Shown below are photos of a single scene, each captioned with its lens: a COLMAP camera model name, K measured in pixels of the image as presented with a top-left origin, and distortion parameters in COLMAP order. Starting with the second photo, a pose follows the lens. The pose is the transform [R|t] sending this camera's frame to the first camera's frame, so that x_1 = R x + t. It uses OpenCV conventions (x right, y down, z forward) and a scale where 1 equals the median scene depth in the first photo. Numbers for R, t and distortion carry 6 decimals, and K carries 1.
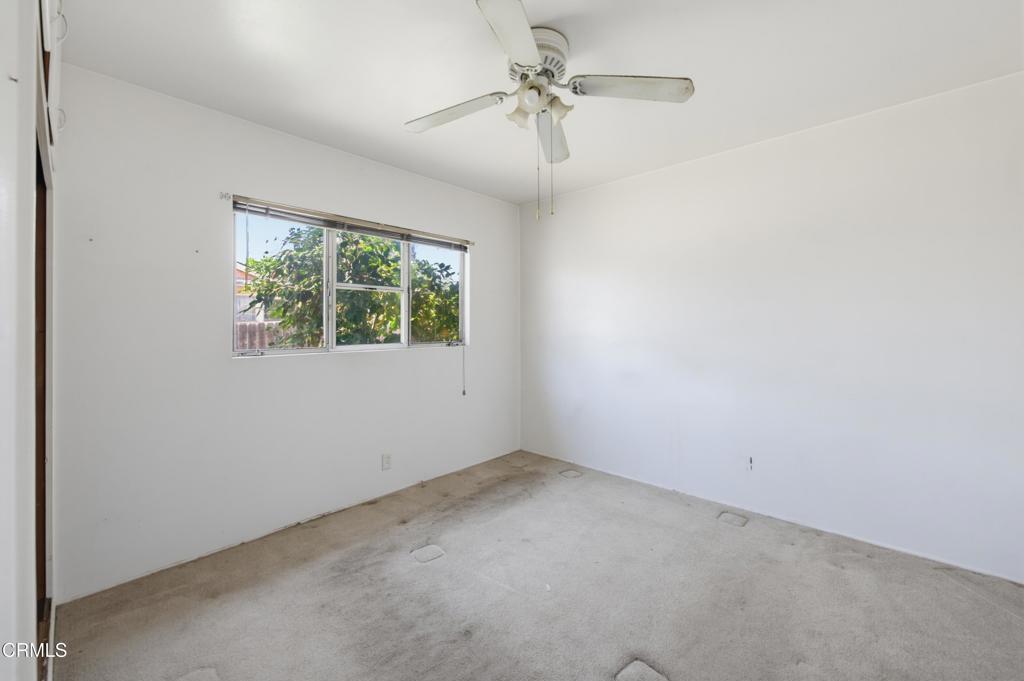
lens RADIAL K [[425.9, 0, 513.3], [0, 425.9, 324.1], [0, 0, 1]] dist [0.000535, -0.000017]
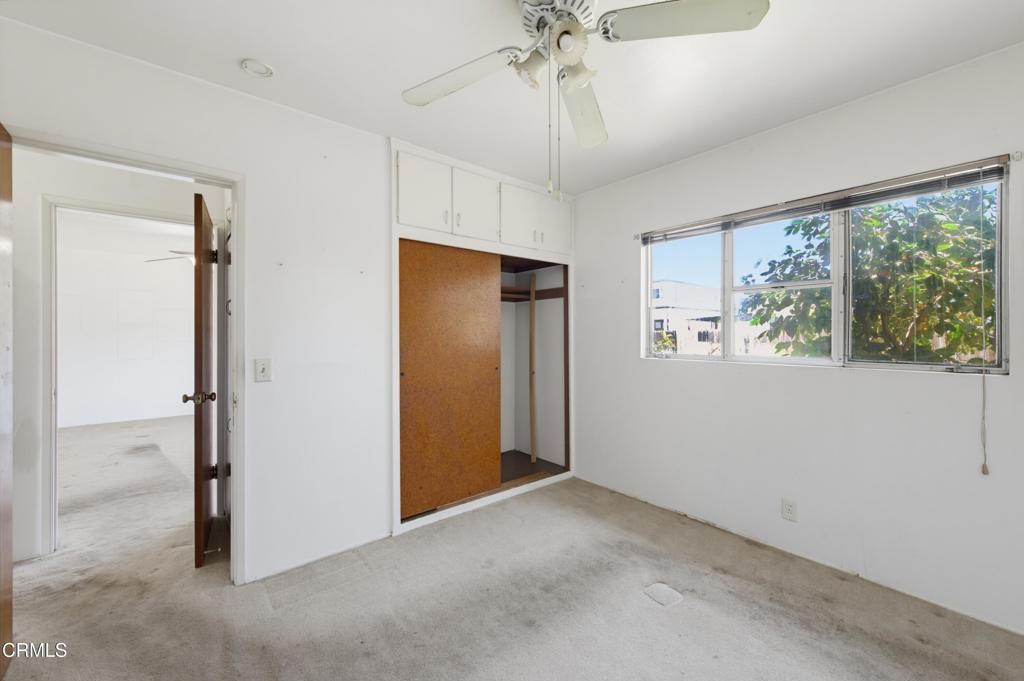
lens RADIAL K [[410.2, 0, 516.6], [0, 410.2, 335.0], [0, 0, 1]] dist [0.000234, -0.000173]
pose [[-0.146710, 0.004506, -0.989169, 0.576298], [0.003837, 0.999985, 0.003986, 0.002256], [0.989172, -0.003211, -0.146725, 0.709627]]
